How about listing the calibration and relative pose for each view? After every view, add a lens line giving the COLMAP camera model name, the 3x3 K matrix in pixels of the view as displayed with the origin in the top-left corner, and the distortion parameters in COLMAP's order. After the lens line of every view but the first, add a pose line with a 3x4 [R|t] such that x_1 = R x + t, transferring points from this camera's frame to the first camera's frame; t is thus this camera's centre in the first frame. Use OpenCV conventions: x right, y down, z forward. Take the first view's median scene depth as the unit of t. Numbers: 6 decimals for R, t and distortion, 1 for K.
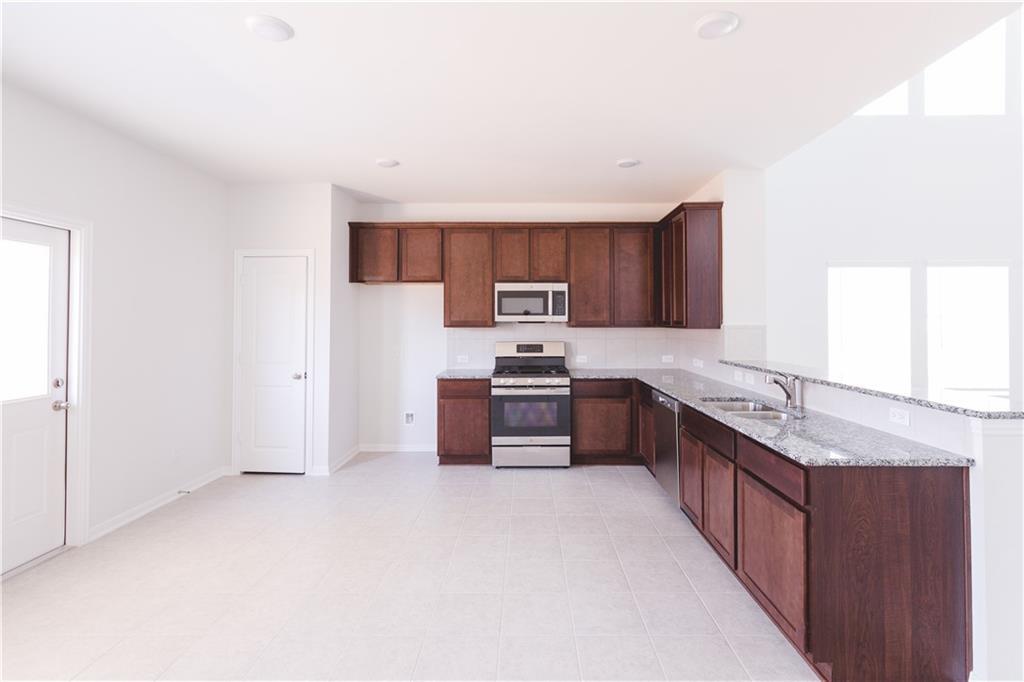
lens RADIAL K [[473.2, 0, 515.1], [0, 473.2, 312.7], [0, 0, 1]] dist [-0.000892, -0.000011]
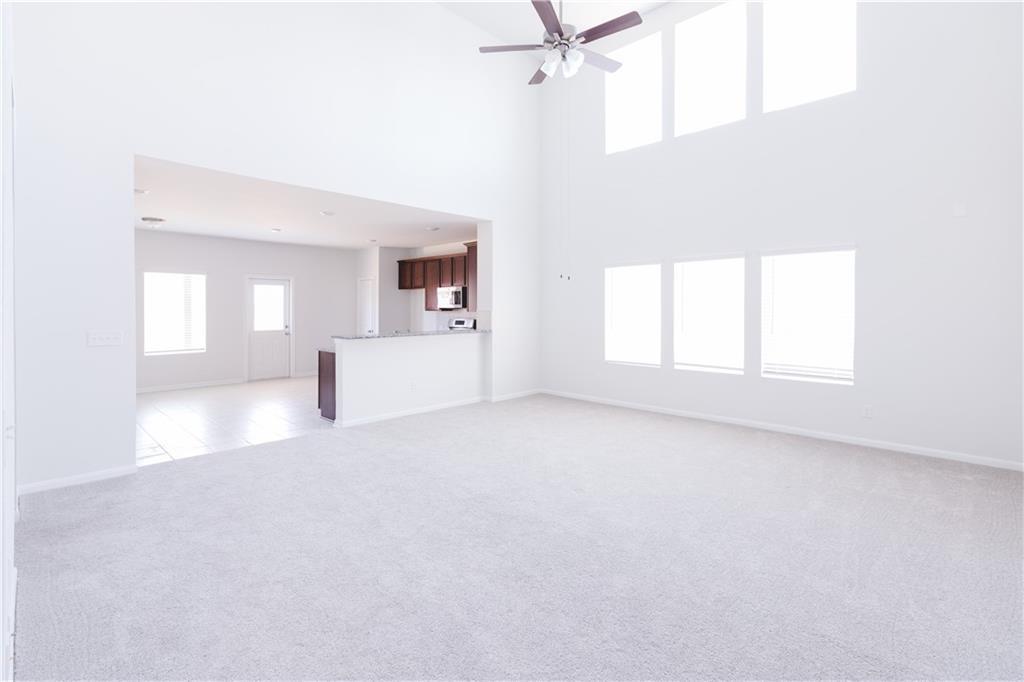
lens RADIAL K [[473.2, 0, 515.1], [0, 473.2, 312.7], [0, 0, 1]] dist [-0.000892, -0.000011]
pose [[0.720709, 0.007549, -0.693197, 1.526425], [0.008733, 0.999763, 0.019967, 0.002929], [0.693183, -0.020444, 0.720472, -0.172083]]
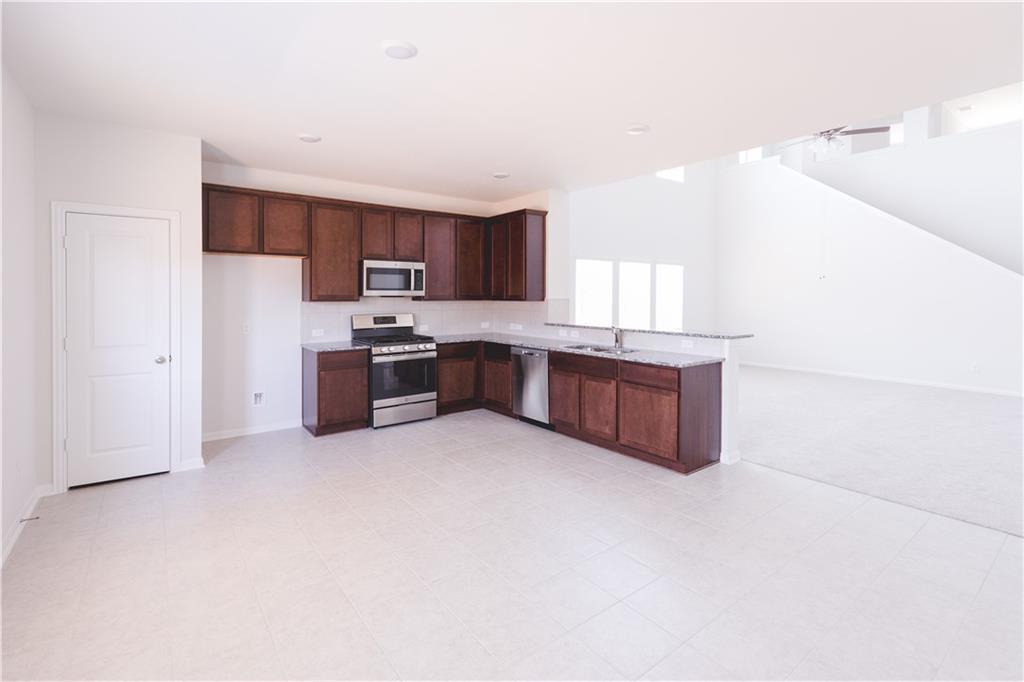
lens RADIAL K [[474.7, 0, 510.4], [0, 474.7, 300.7], [0, 0, 1]] dist [-0.000143, -0.000101]
pose [[0.791782, -0.005710, 0.610777, -0.435710], [-0.012757, 0.999584, 0.025881, -0.002392], [-0.610670, -0.028284, 0.791380, -0.054424]]
